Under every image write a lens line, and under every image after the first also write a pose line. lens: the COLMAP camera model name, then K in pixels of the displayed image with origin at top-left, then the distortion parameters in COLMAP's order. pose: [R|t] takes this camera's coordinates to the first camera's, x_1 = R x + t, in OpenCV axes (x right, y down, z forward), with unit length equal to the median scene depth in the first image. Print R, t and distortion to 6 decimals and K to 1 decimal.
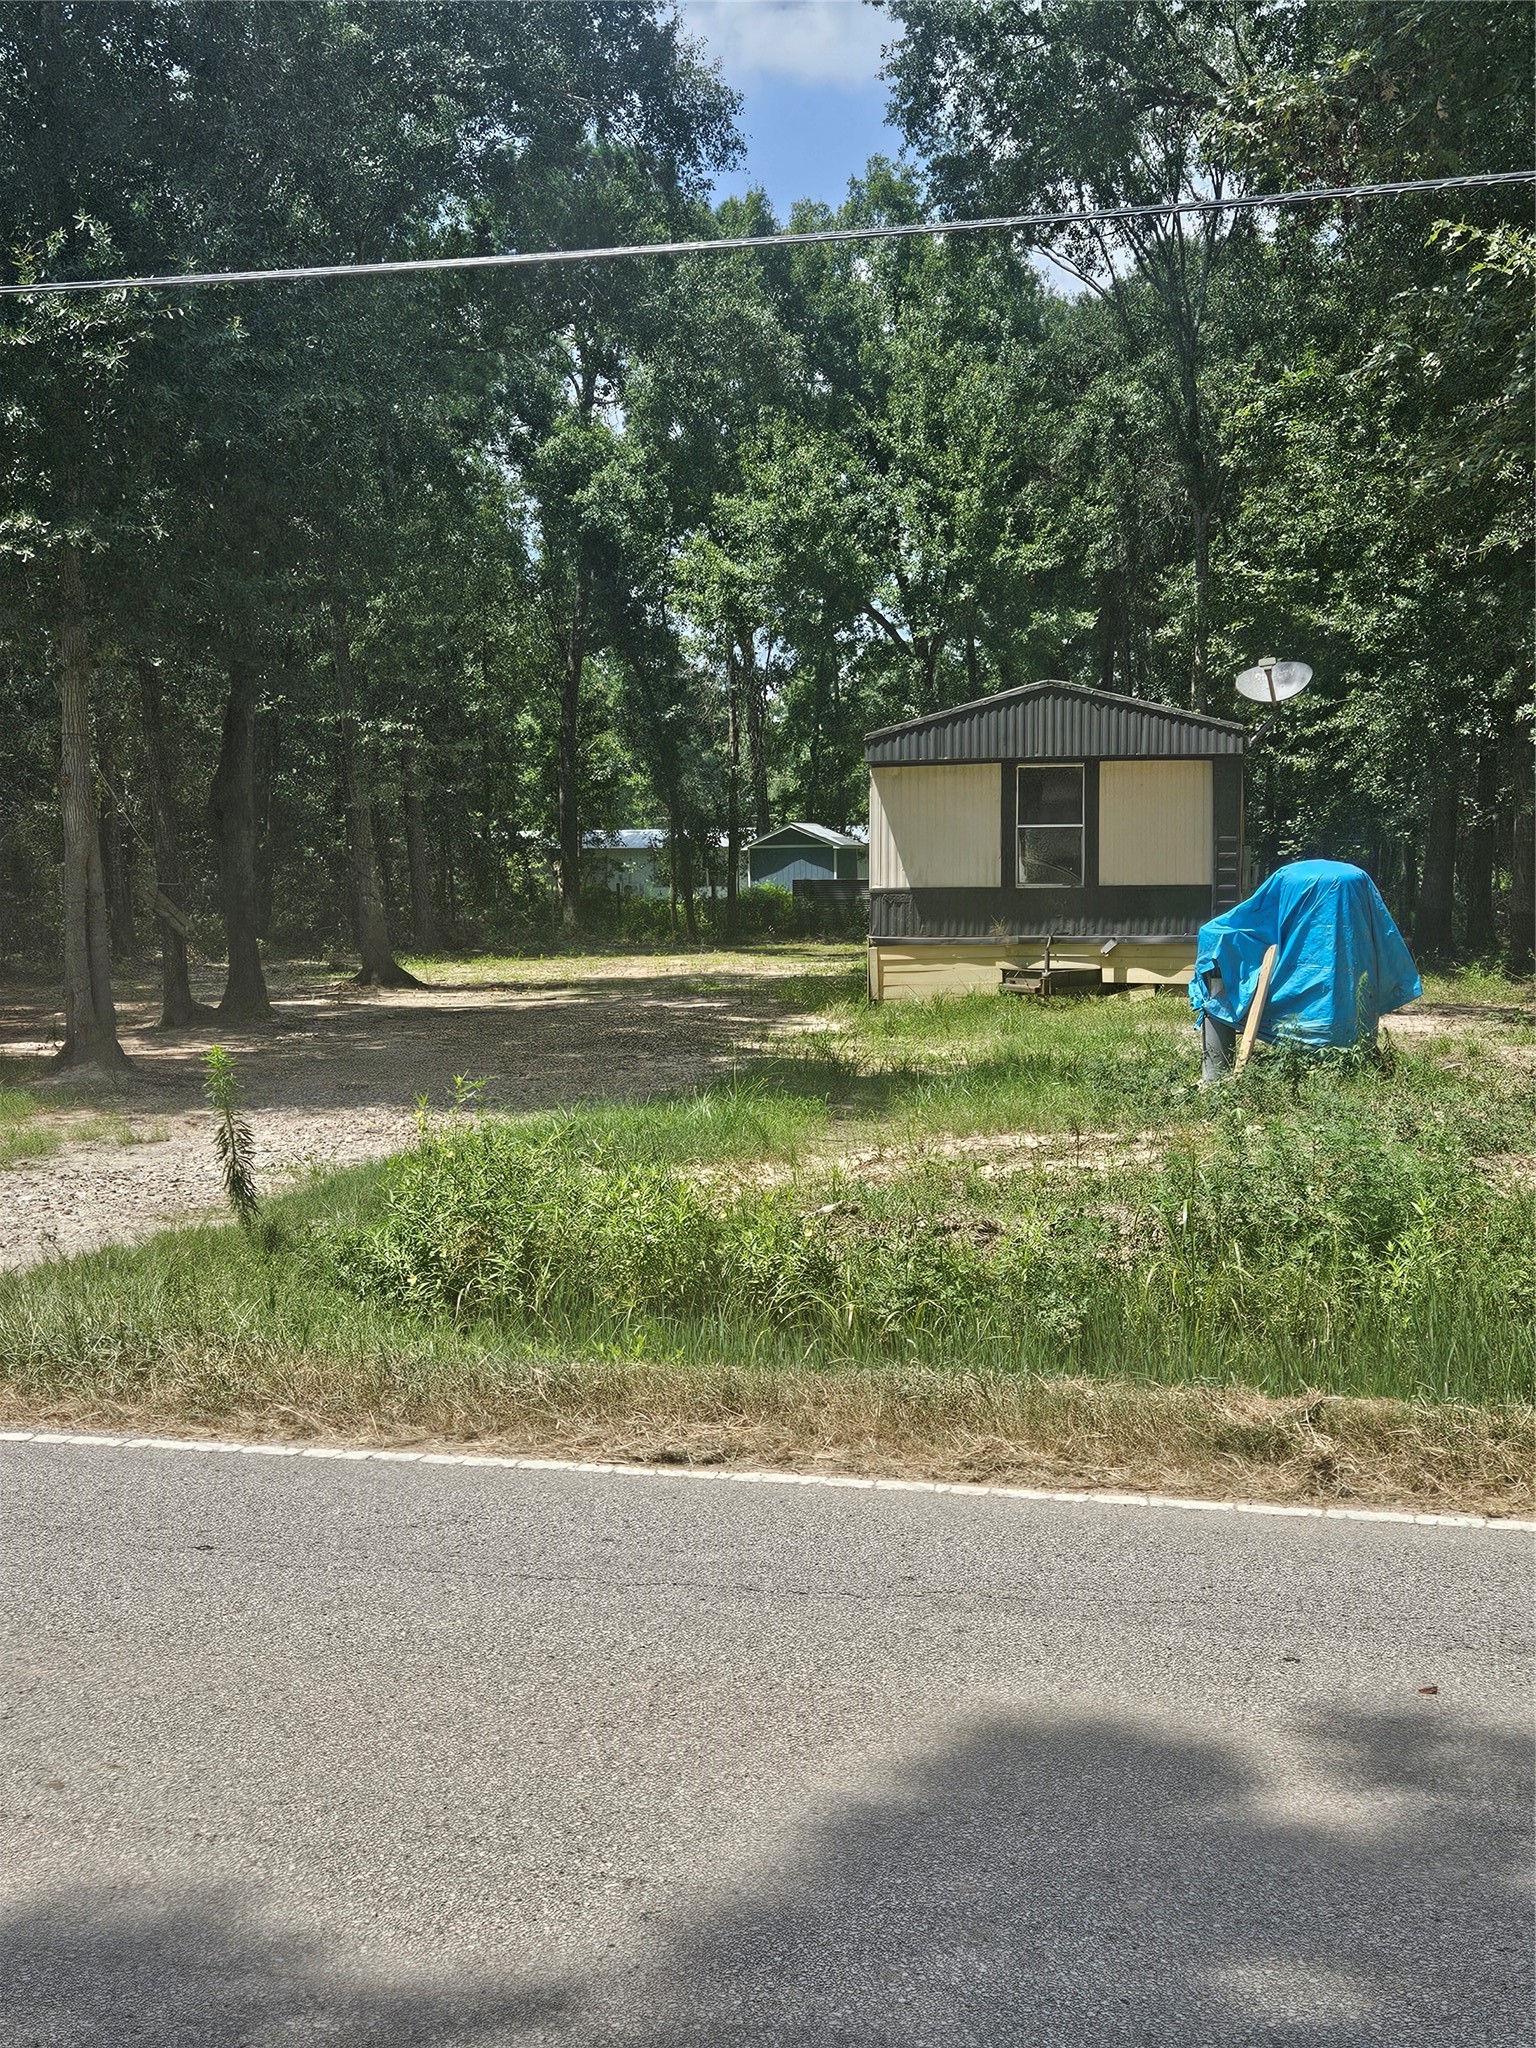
lens RADIAL K [[2451.0, 0, 755.6], [0, 2451.0, 1028.5], [0, 0, 1]] dist [0.069053, 0.000000]
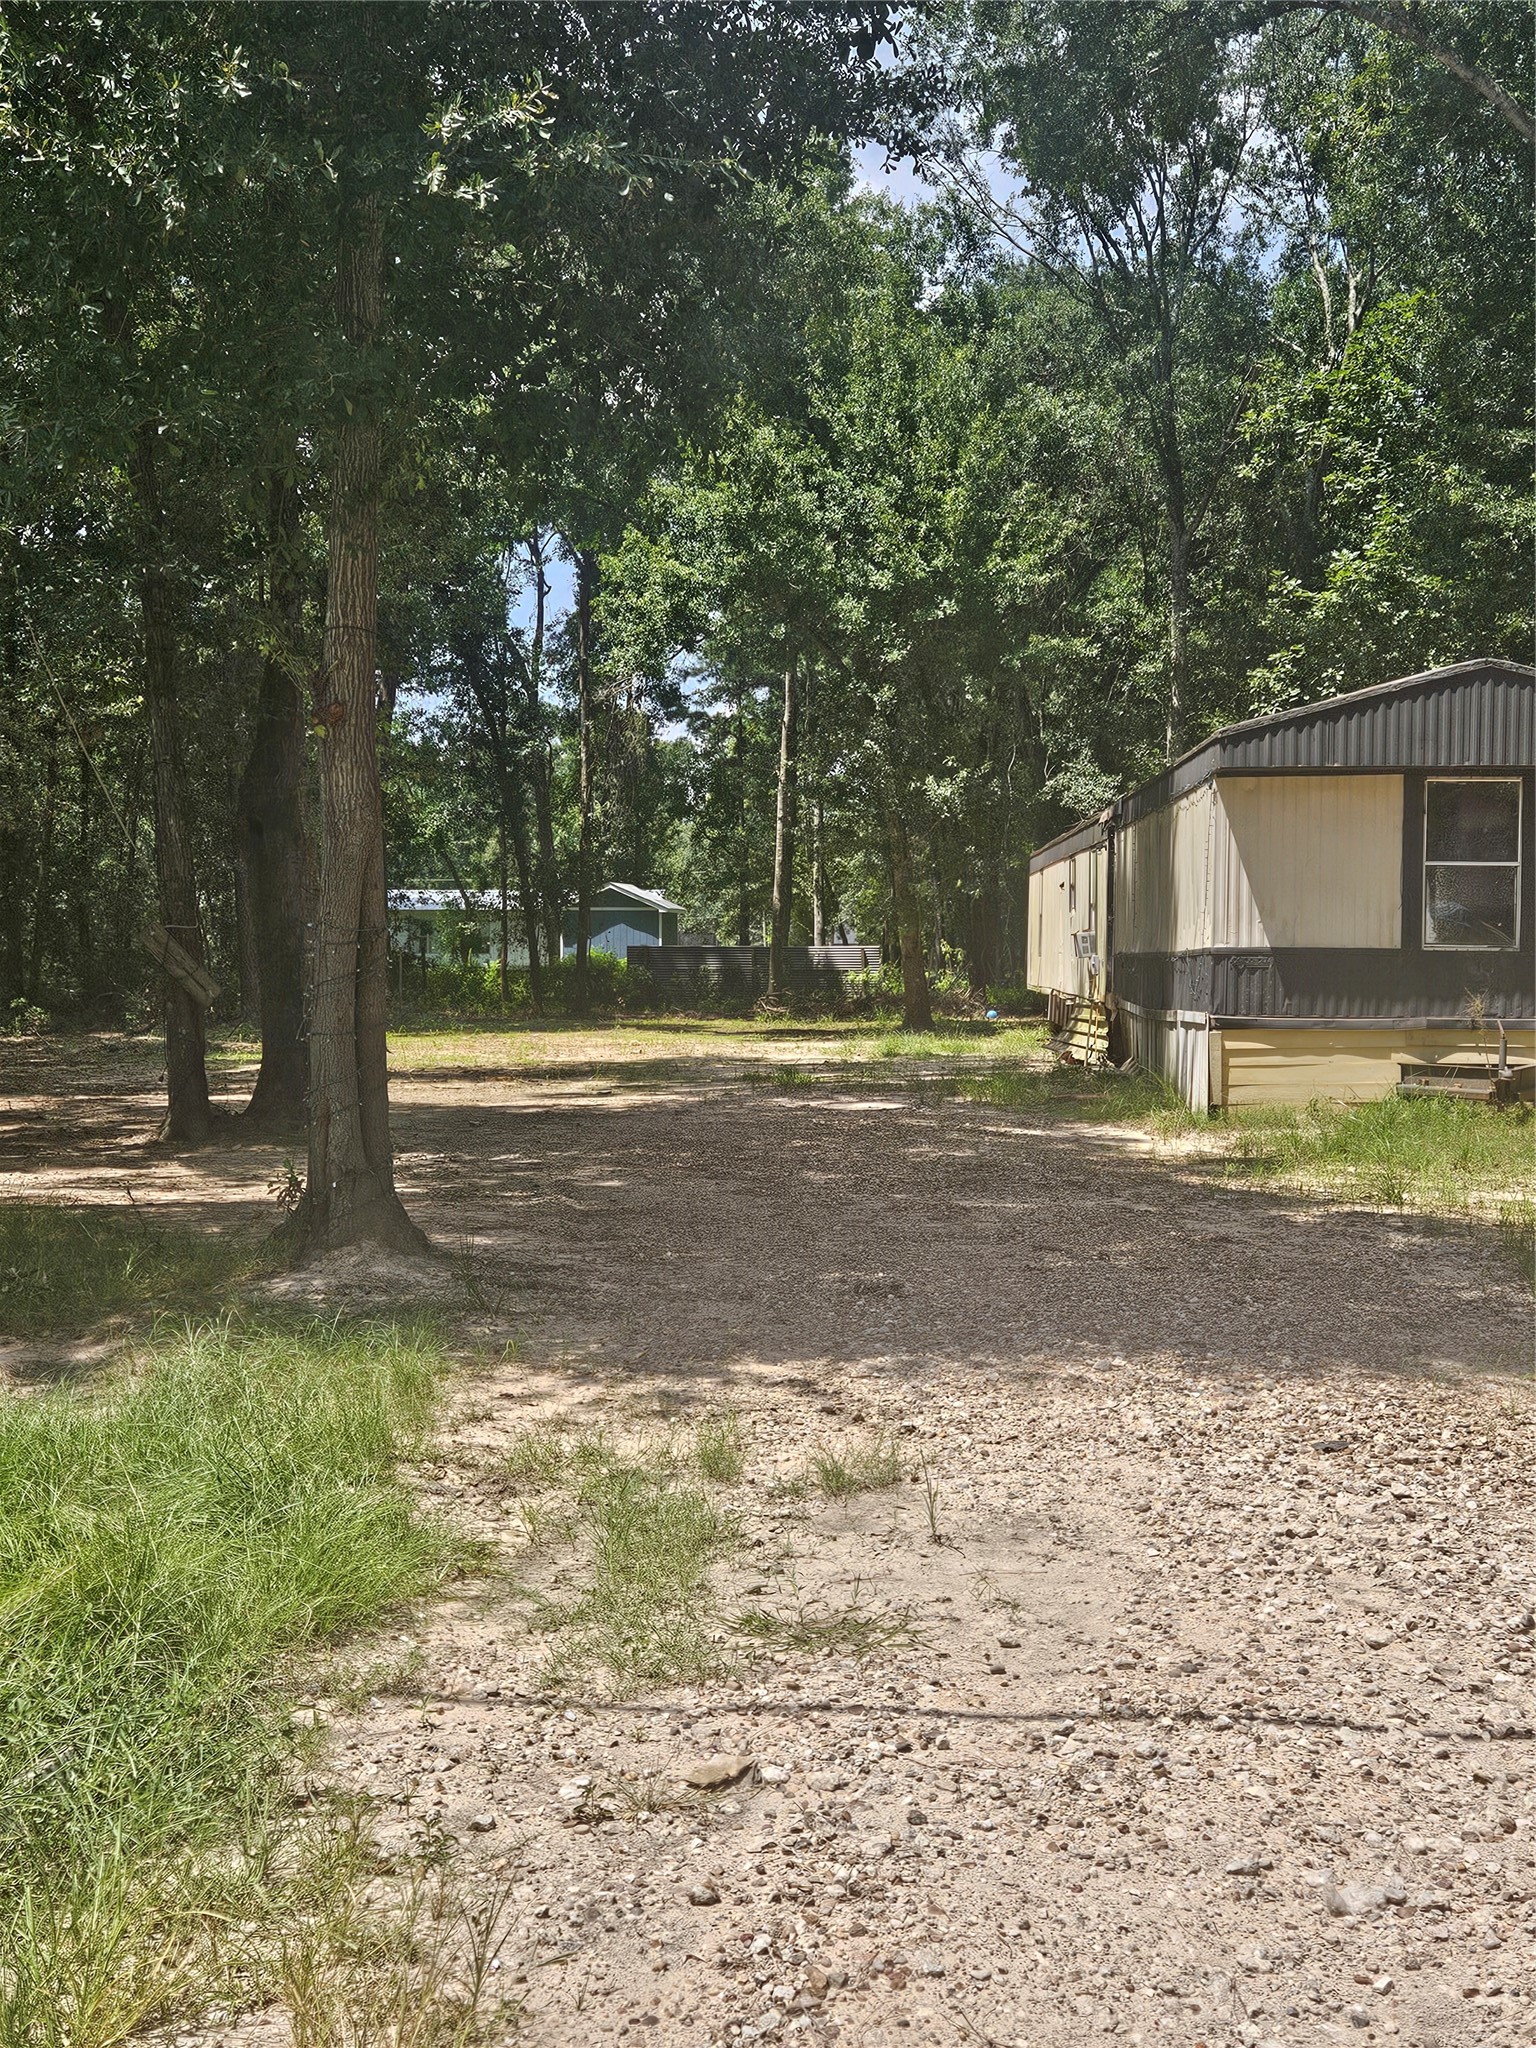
lens RADIAL K [[2451.0, 0, 826.1], [0, 2451.0, 1028.2], [0, 0, 1]] dist [0.069053, 0.000000]
pose [[0.985281, 0.009841, 0.170659, -0.191397], [-0.004698, 0.999523, -0.030514, -0.012252], [-0.170878, 0.029264, 0.984857, 0.334811]]
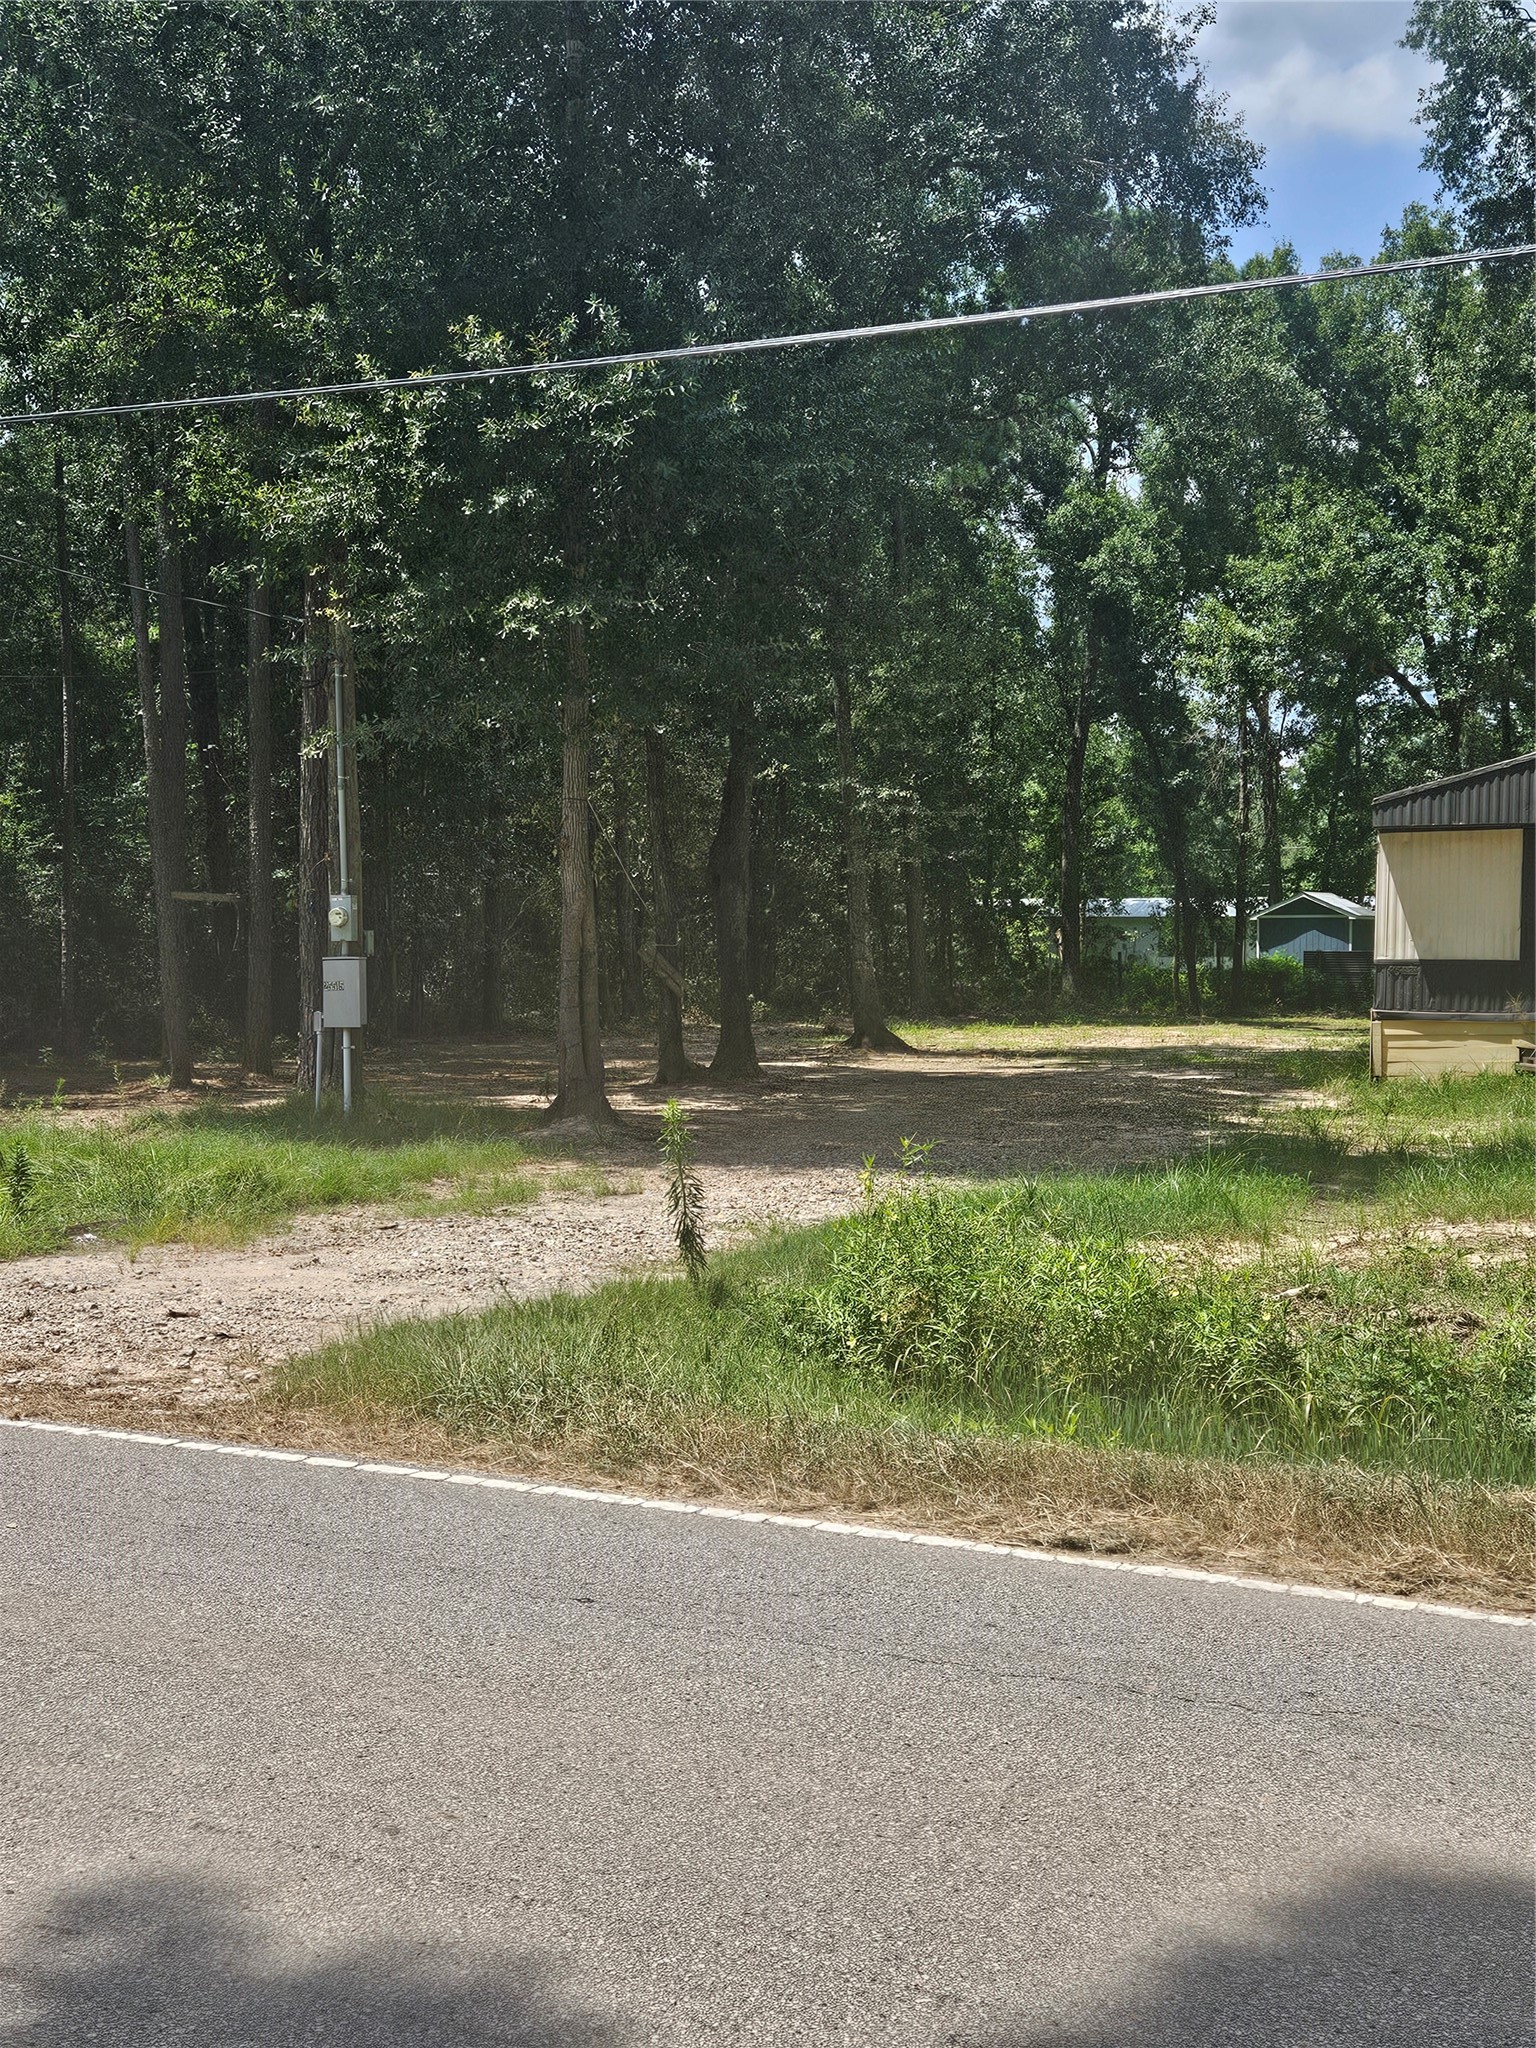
lens RADIAL K [[2451.0, 0, 714.8], [0, 2451.0, 1037.0], [0, 0, 1]] dist [0.069053, 0.000000]
pose [[0.975303, 0.023578, -0.219609, 0.007581], [-0.028842, 0.999368, -0.020791, 0.000455], [0.218980, 0.026611, 0.975366, 0.006999]]
